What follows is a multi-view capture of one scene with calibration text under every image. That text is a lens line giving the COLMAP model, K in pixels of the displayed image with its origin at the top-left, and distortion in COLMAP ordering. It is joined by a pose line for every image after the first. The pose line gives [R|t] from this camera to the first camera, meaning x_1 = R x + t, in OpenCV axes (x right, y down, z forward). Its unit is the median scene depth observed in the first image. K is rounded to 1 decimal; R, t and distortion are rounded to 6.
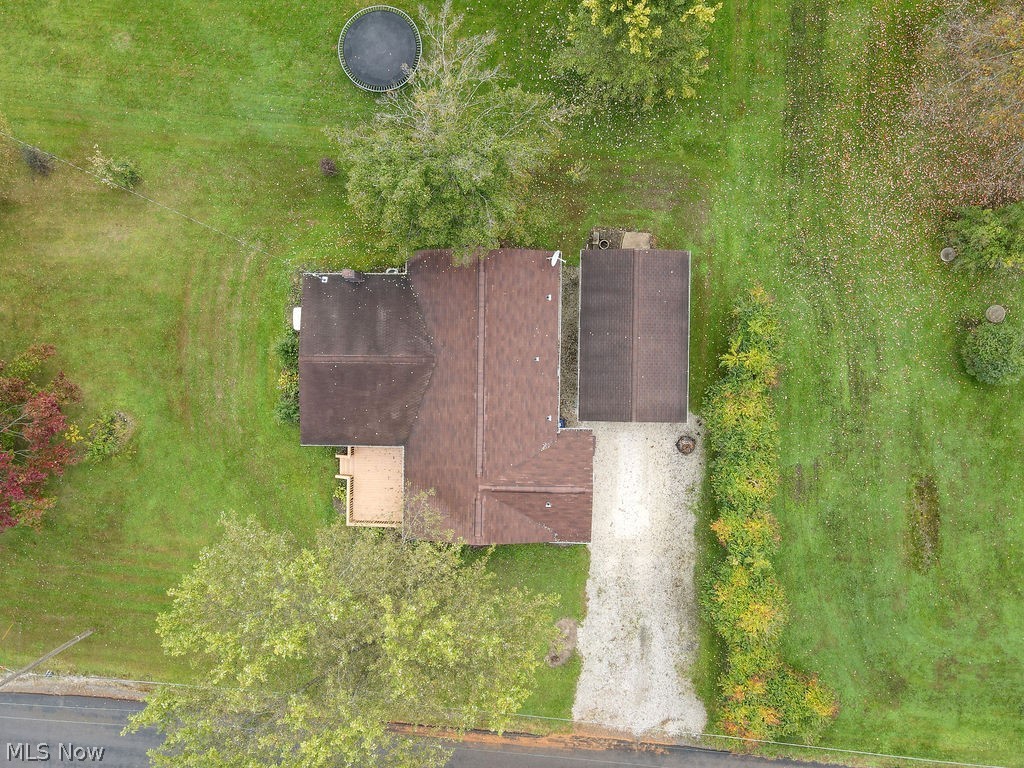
lens RADIAL K [[765.4, 0, 512.0], [0, 765.4, 384.0], [0, 0, 1]] dist [0.005271, 0.004006]
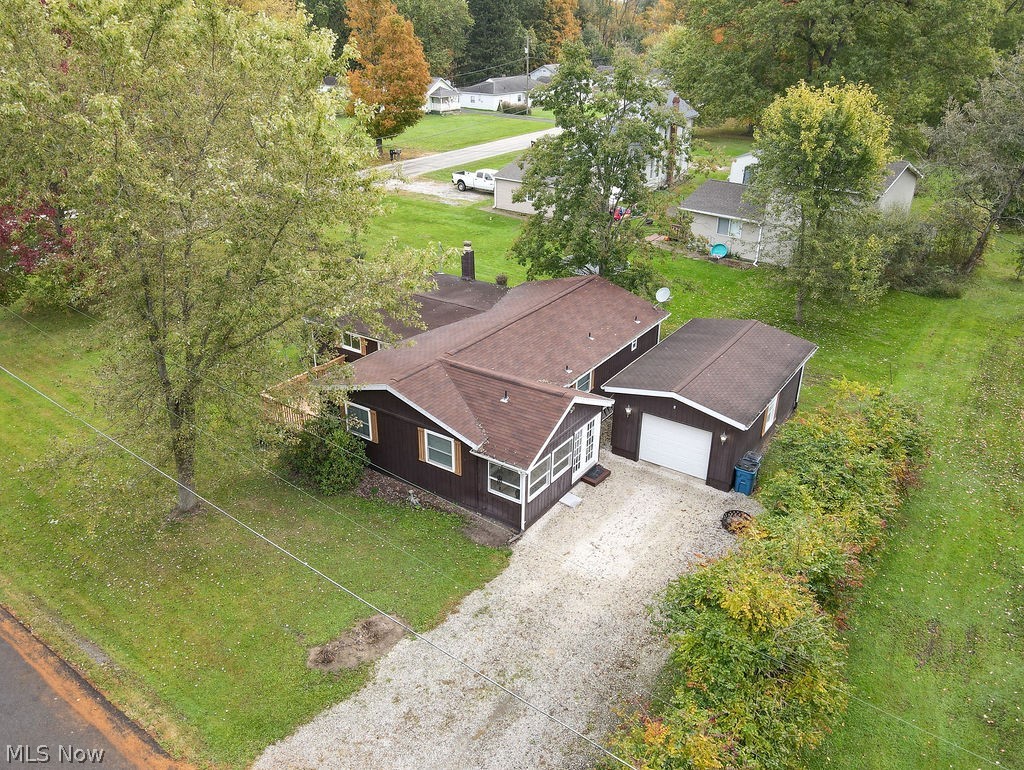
lens RADIAL K [[760.9, 0, 512.0], [0, 760.9, 385.0], [0, 0, 1]] dist [0.017020, 0.000967]
pose [[0.835318, 0.302385, -0.459137, 0.322633], [-0.547693, 0.385241, -0.742713, 0.586426], [-0.047707, 0.871867, 0.487413, 0.614306]]
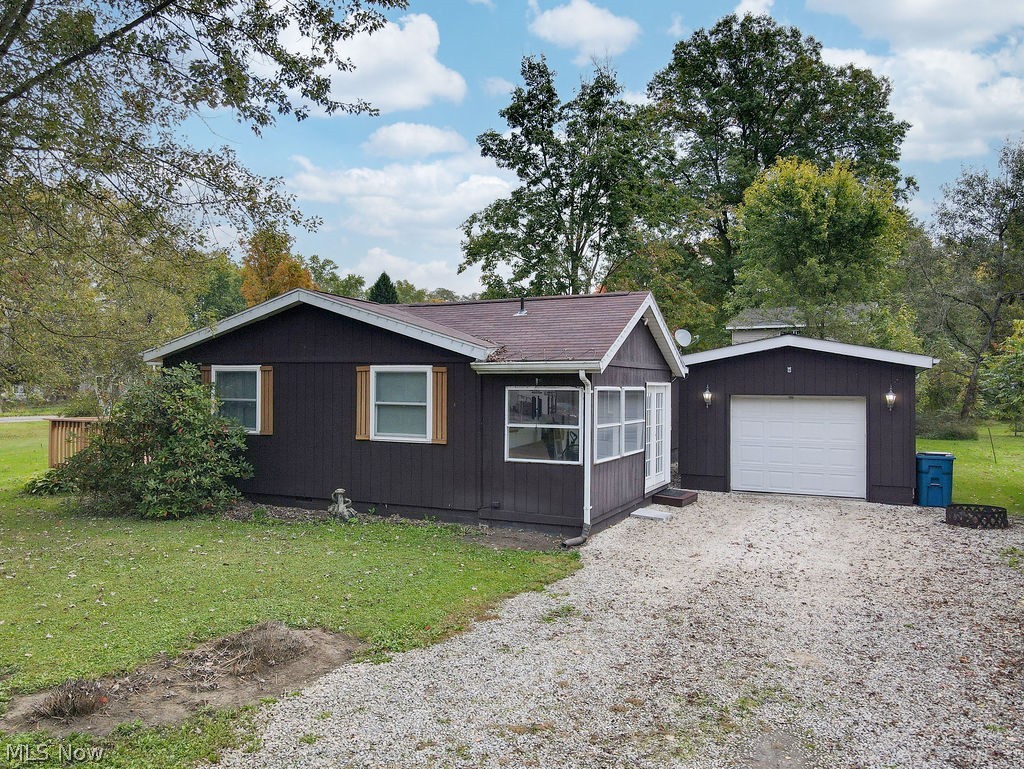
lens RADIAL K [[765.4, 0, 512.0], [0, 765.4, 384.5], [0, 0, 1]] dist [0.005271, 0.004006]
pose [[0.909740, 0.065846, -0.409924, 0.178054], [-0.412071, 0.022640, -0.910870, 0.449934], [-0.050696, 0.997573, 0.047729, 0.936065]]
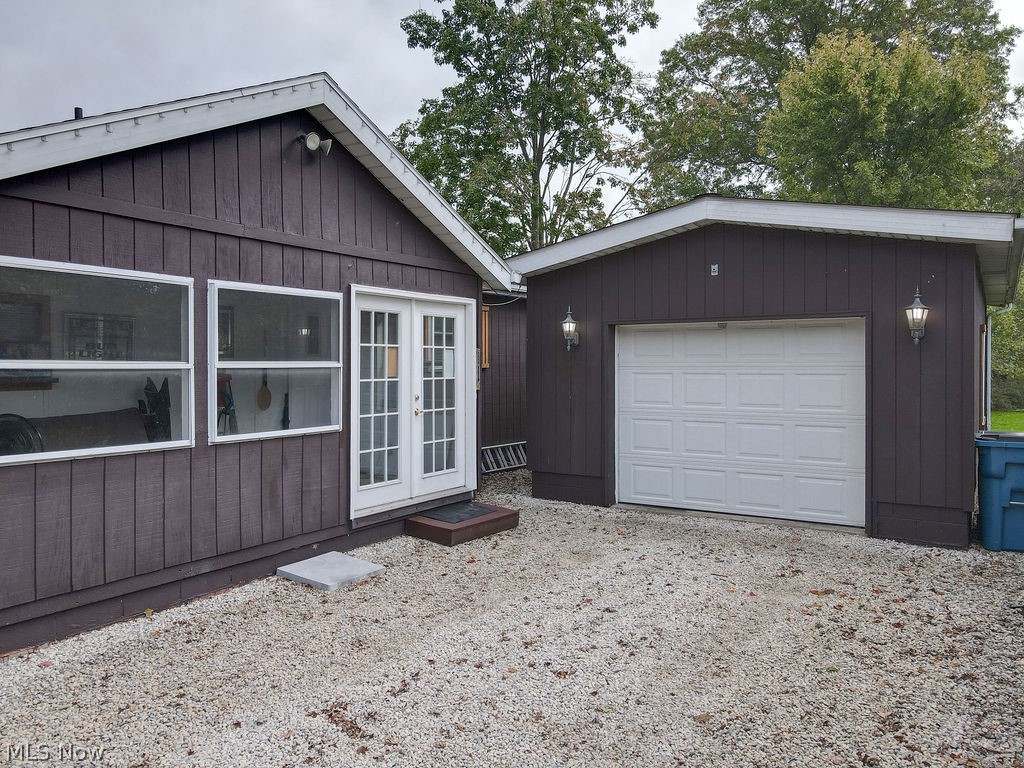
lens RADIAL K [[738.0, 0, 512.0], [0, 738.0, 384.0], [0, 0, 1]] dist [0.044019, -0.055403]
pose [[0.848819, 0.069398, -0.524109, 0.204225], [-0.527596, 0.047659, -0.848157, 0.227206], [-0.033882, 0.996450, 0.077068, 0.956293]]
